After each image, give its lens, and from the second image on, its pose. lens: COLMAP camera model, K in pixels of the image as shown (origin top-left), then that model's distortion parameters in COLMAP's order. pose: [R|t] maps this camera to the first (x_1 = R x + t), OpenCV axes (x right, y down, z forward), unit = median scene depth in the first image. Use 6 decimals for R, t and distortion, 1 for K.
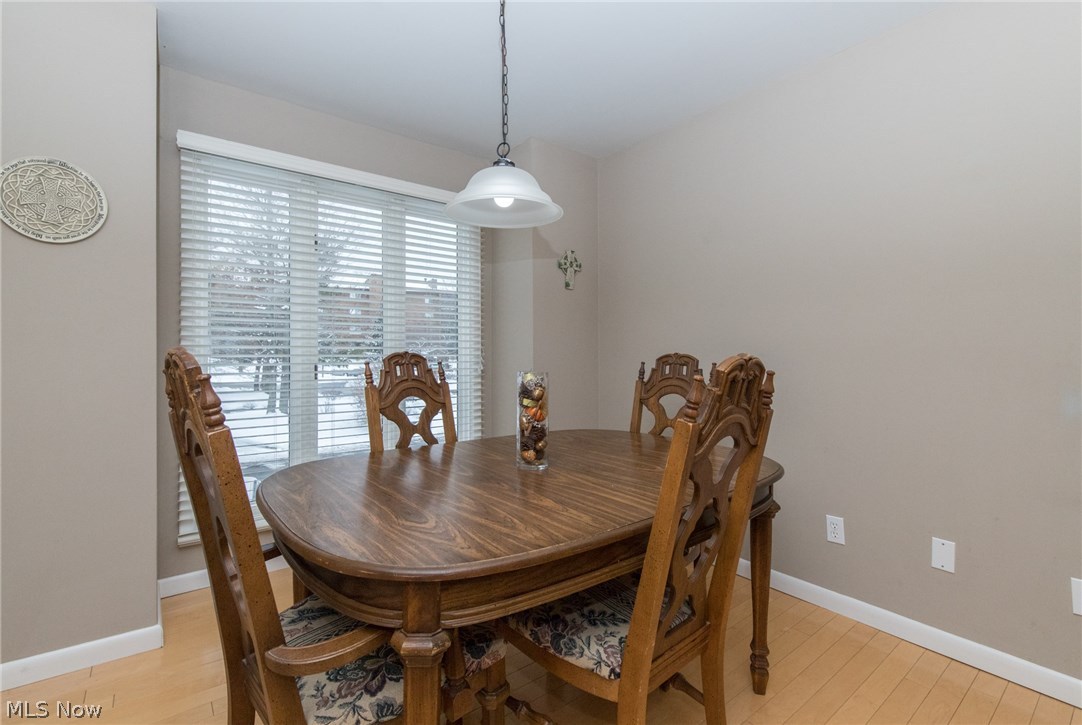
lens RADIAL K [[496.9, 0, 541.0], [0, 496.9, 362.5], [0, 0, 1]] dist [0.001045, 0.000401]
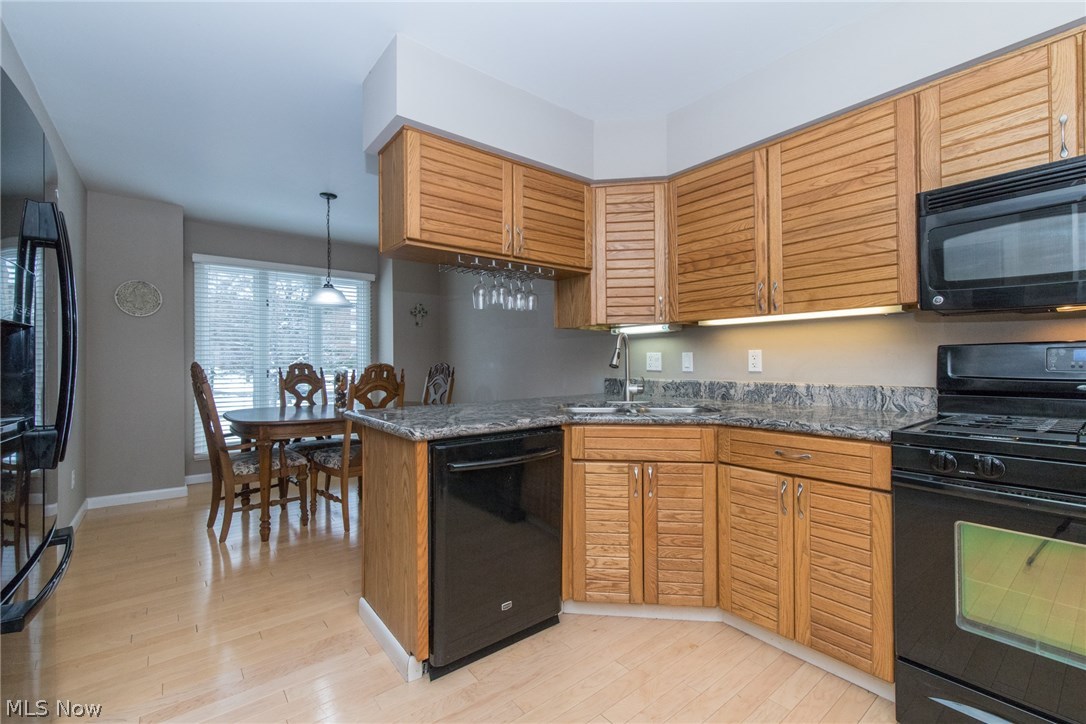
lens RADIAL K [[462.7, 0, 543.0], [0, 462.7, 362.0], [0, 0, 1]] dist [0.000063, -0.000448]
pose [[0.999751, -0.008432, 0.020667, 0.762015], [0.008733, 0.999856, -0.014523, 0.013508], [-0.020542, 0.014700, 0.999681, -1.065831]]
